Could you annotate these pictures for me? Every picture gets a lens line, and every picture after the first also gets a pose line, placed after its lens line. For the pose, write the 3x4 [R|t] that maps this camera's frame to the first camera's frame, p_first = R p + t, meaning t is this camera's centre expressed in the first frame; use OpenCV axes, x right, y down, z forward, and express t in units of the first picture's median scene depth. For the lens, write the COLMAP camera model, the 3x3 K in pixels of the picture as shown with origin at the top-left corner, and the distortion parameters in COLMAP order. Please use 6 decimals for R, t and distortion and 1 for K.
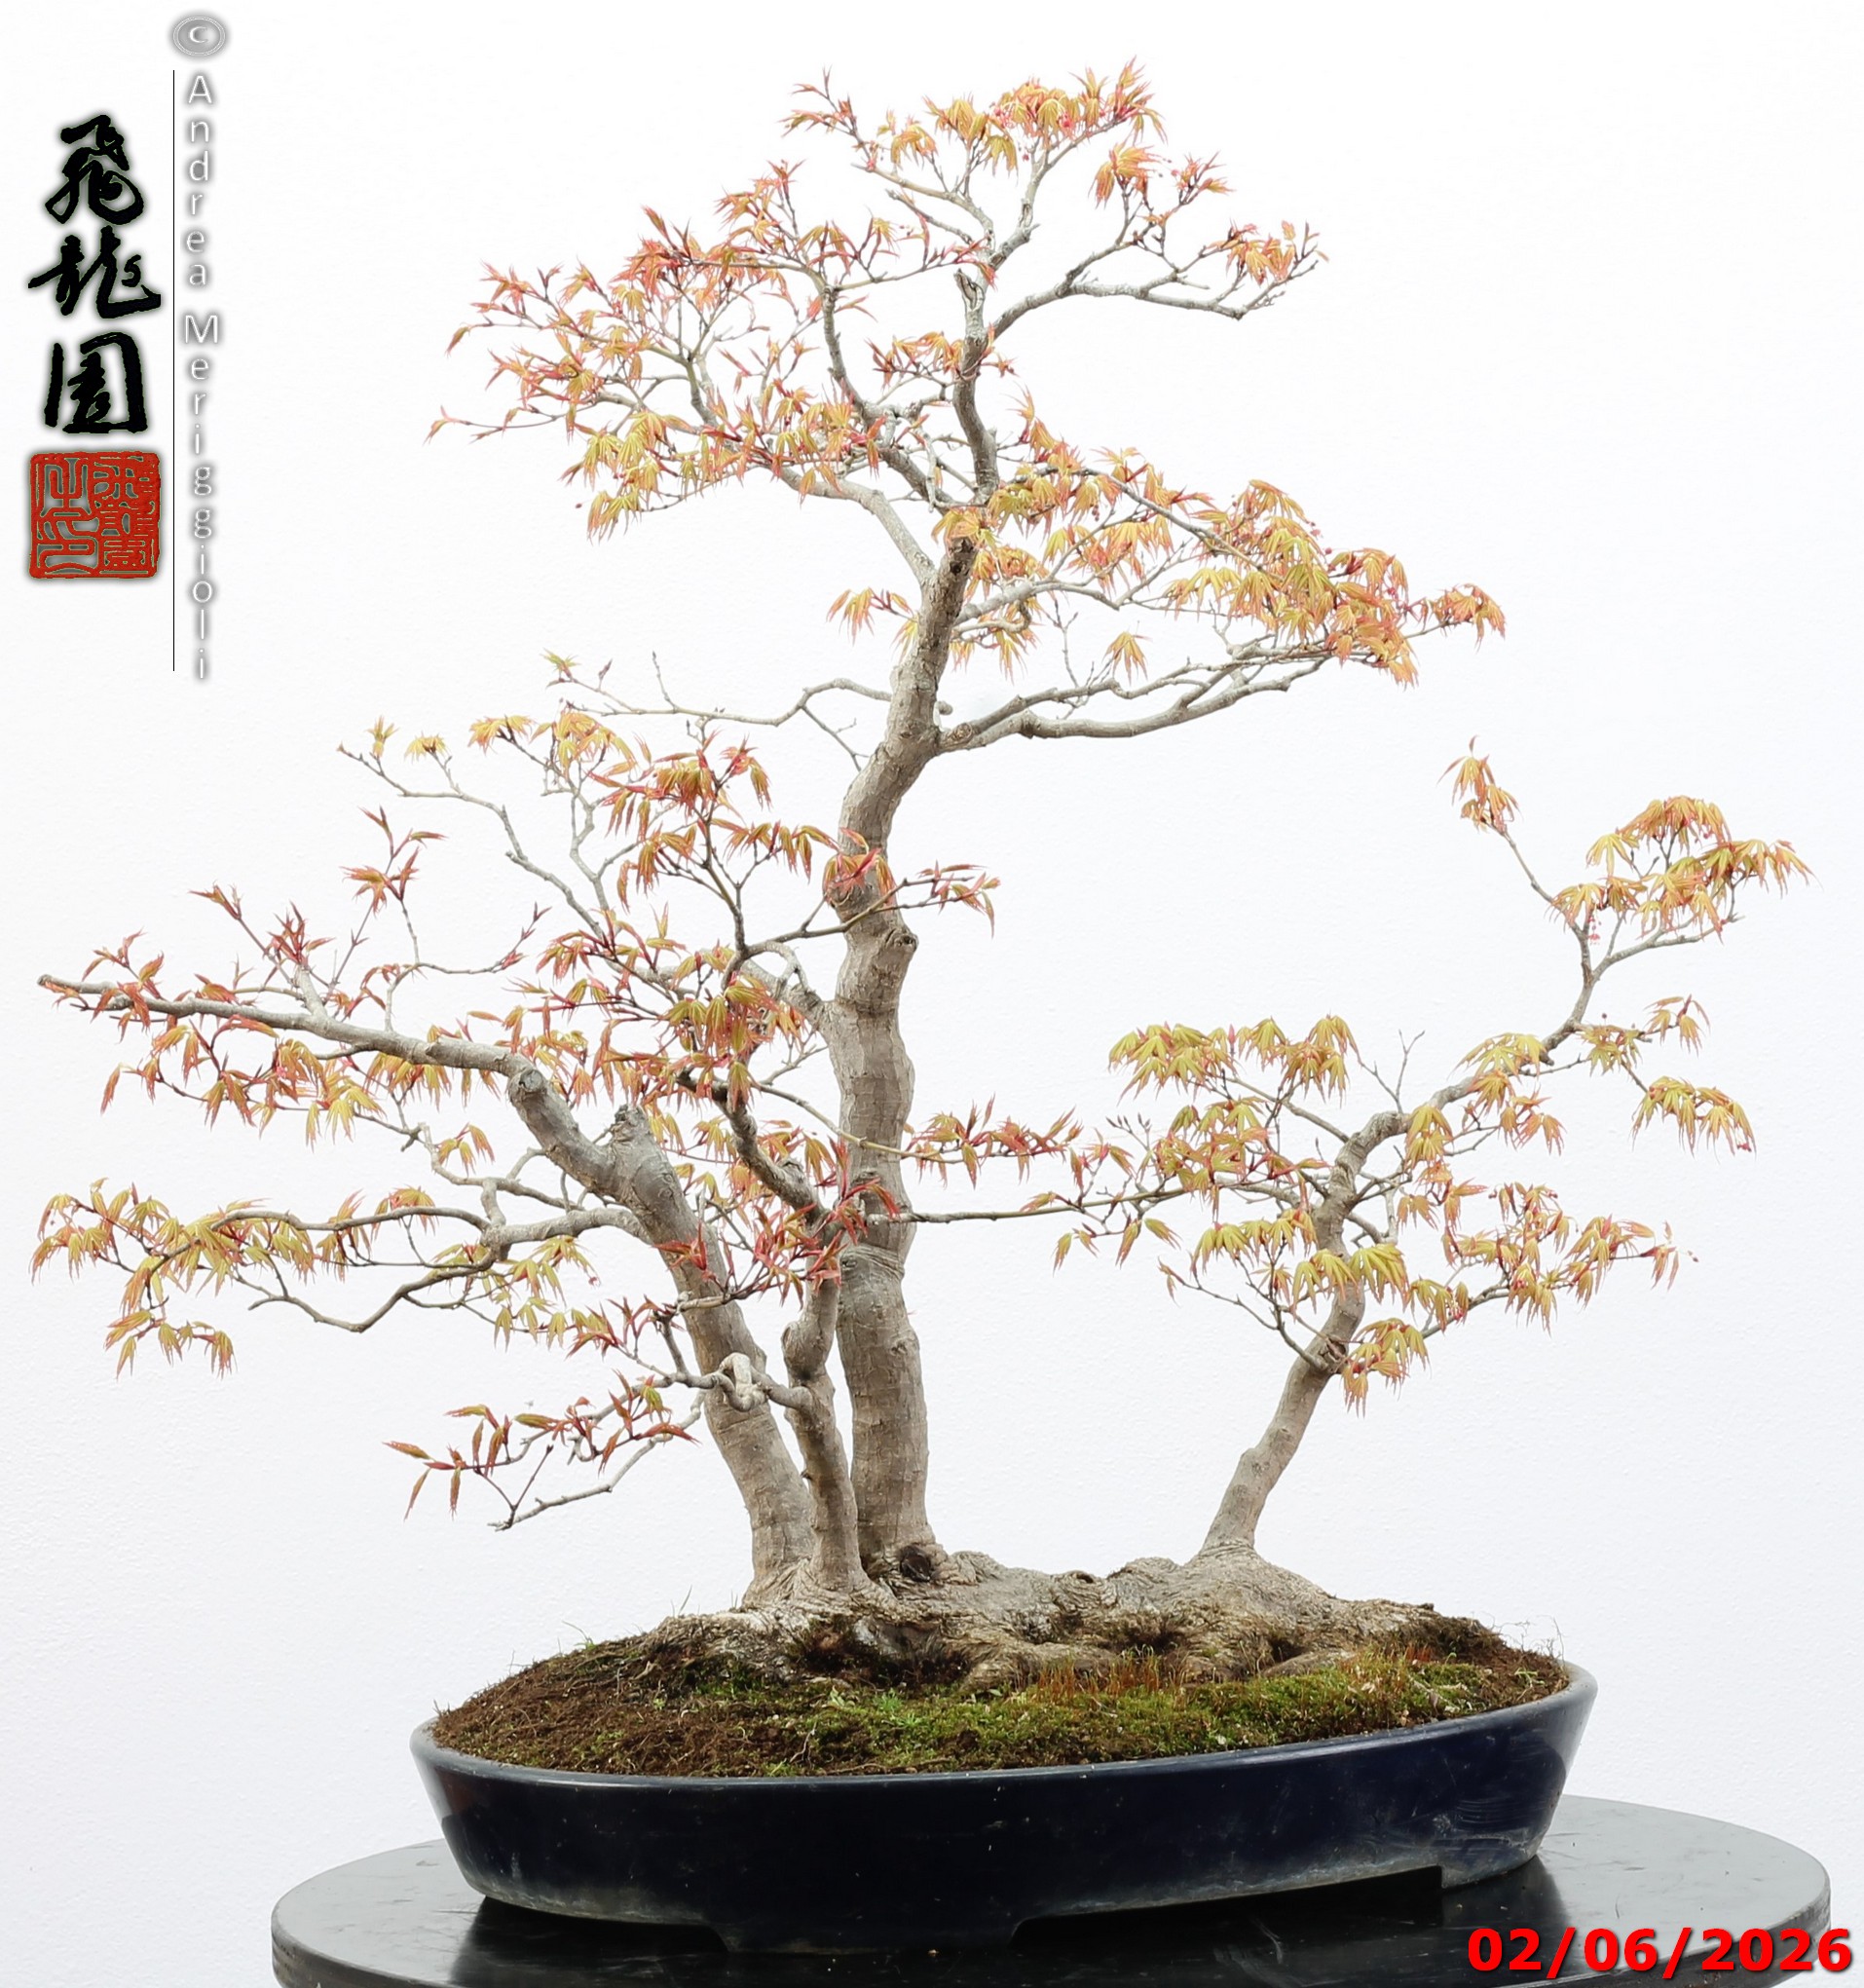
lens RADIAL K [[7732.5, 0, 932.0], [0, 7732.5, 994.0], [0, 0, 1]] dist [-0.057063, -1.822388]
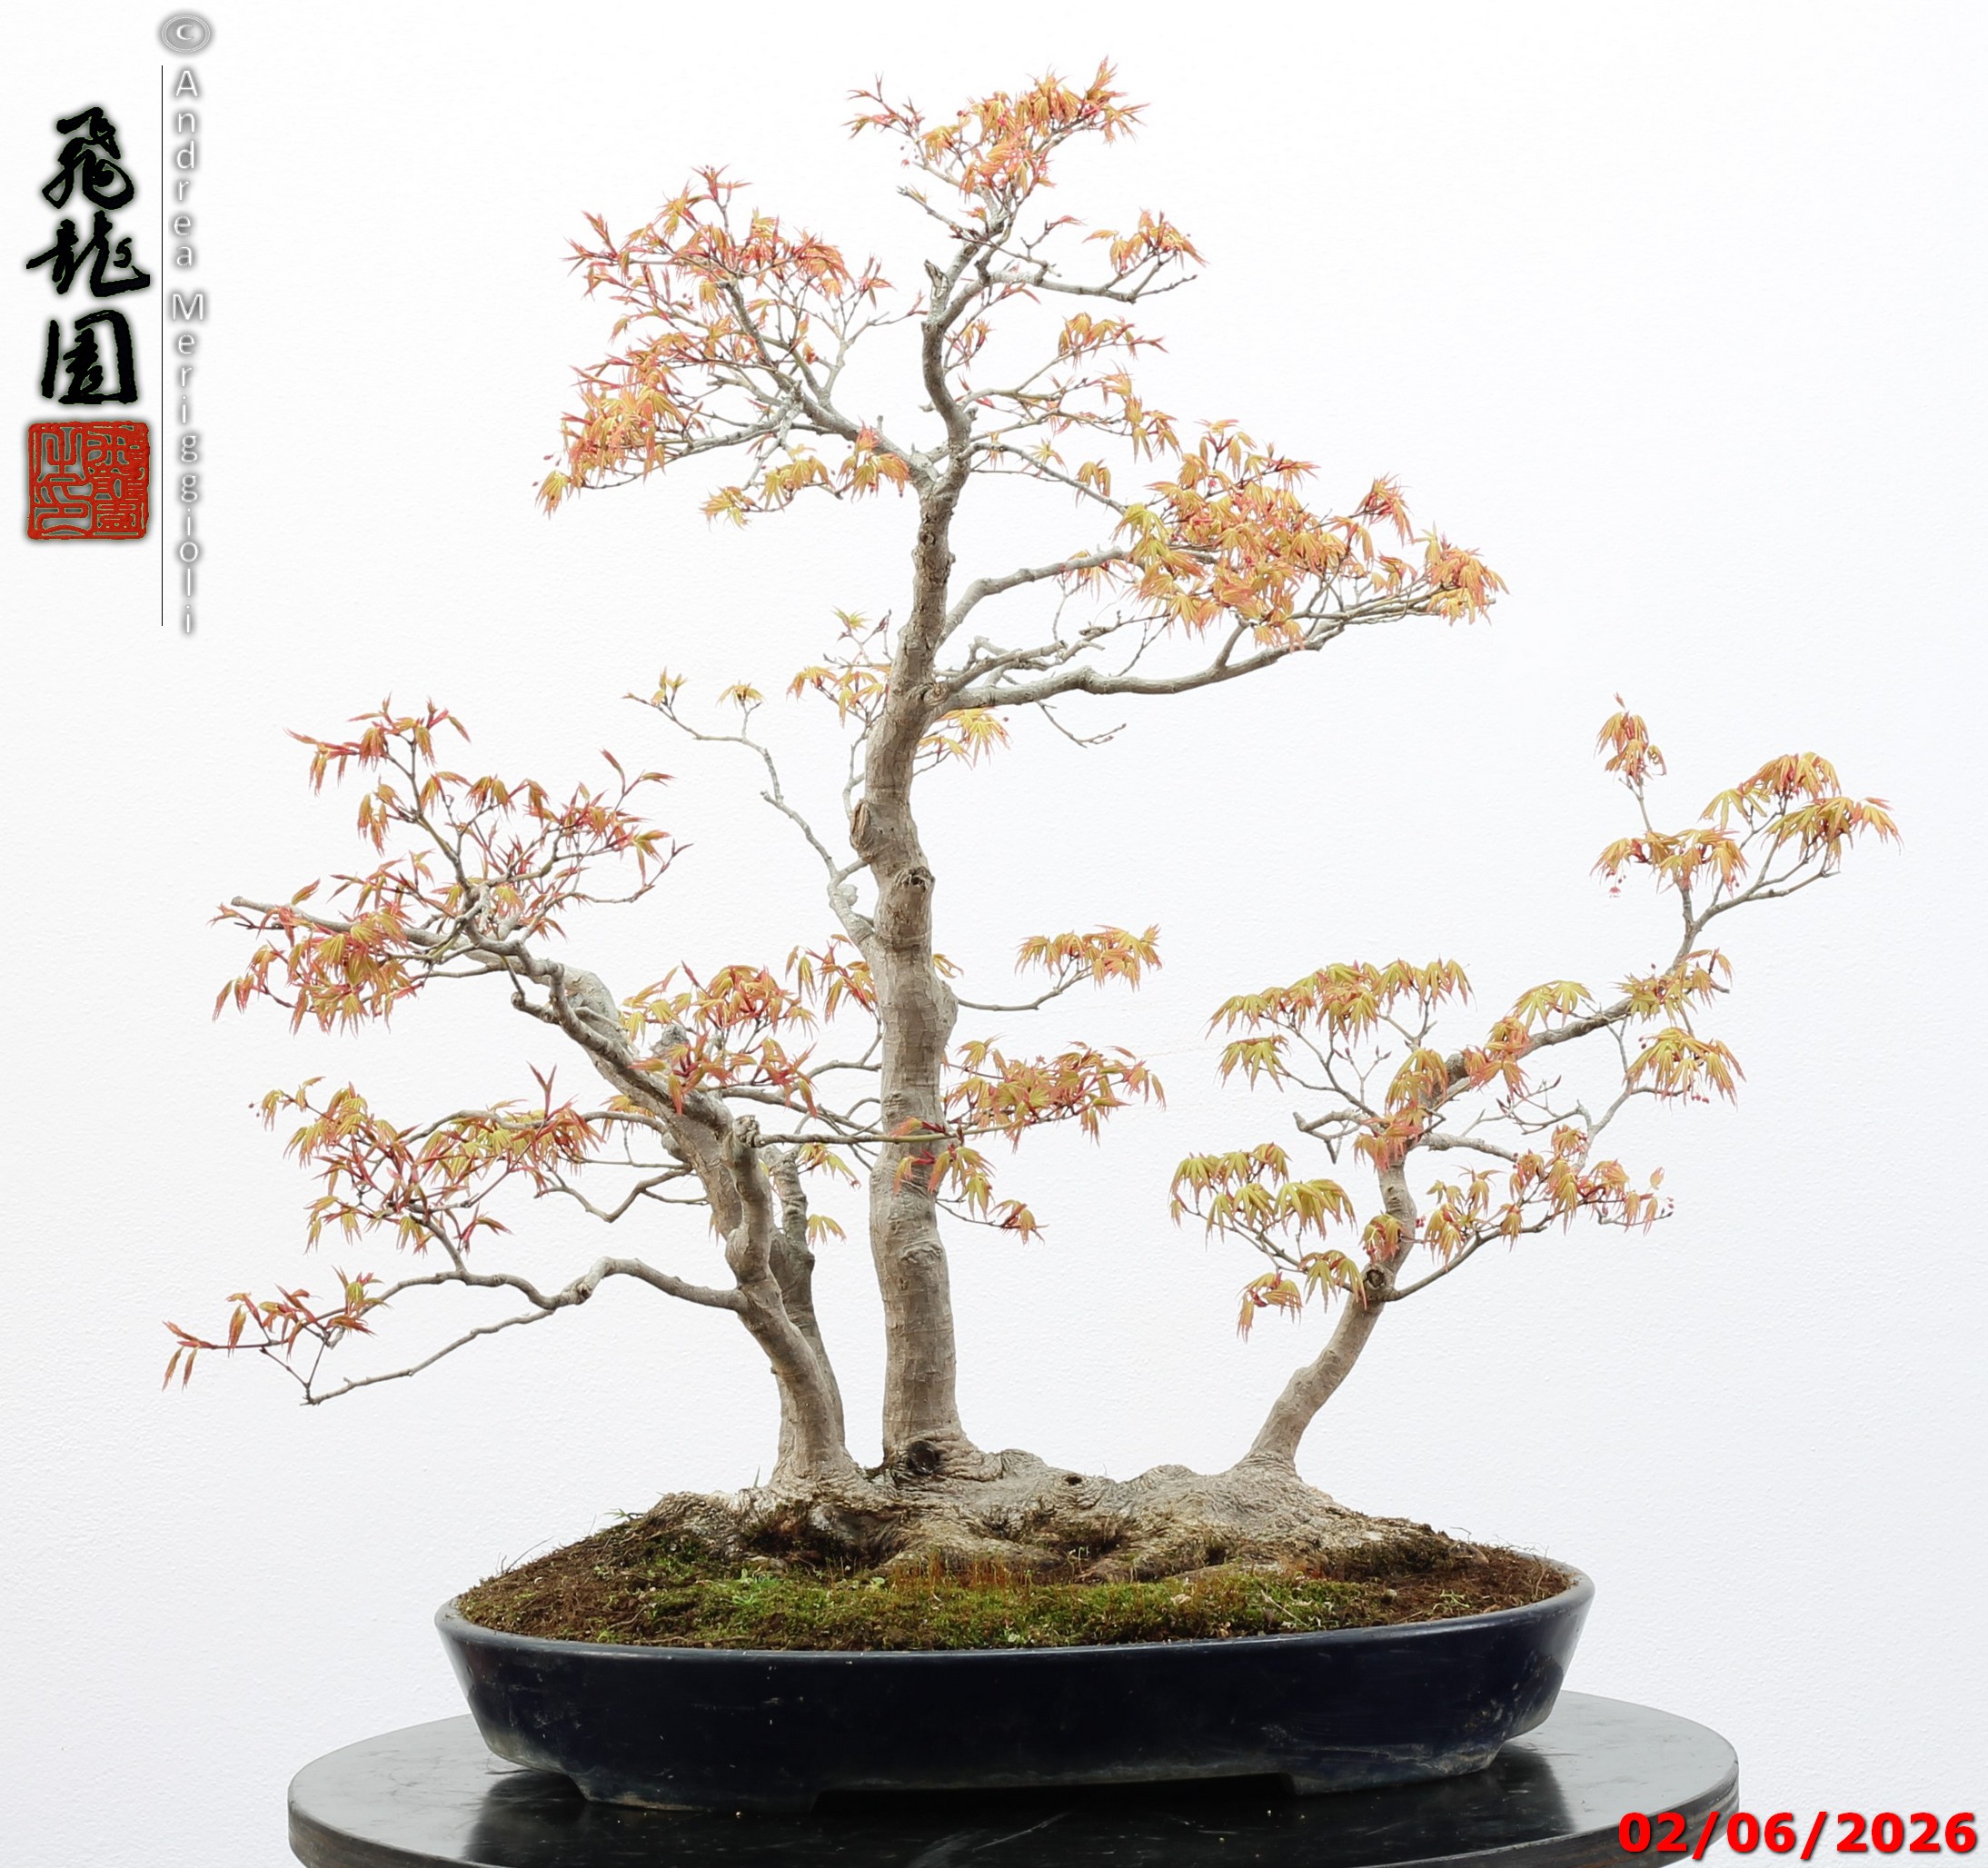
lens RADIAL K [[7225.3, 0, 994.0], [0, 7225.3, 934.0], [0, 0, 1]] dist [-0.058168, 0.651089]
pose [[0.888756, 0.023726, -0.457766, 0.475136], [-0.018364, 0.999701, 0.016161, -0.016307], [0.458012, -0.005956, 0.888926, 0.108661]]
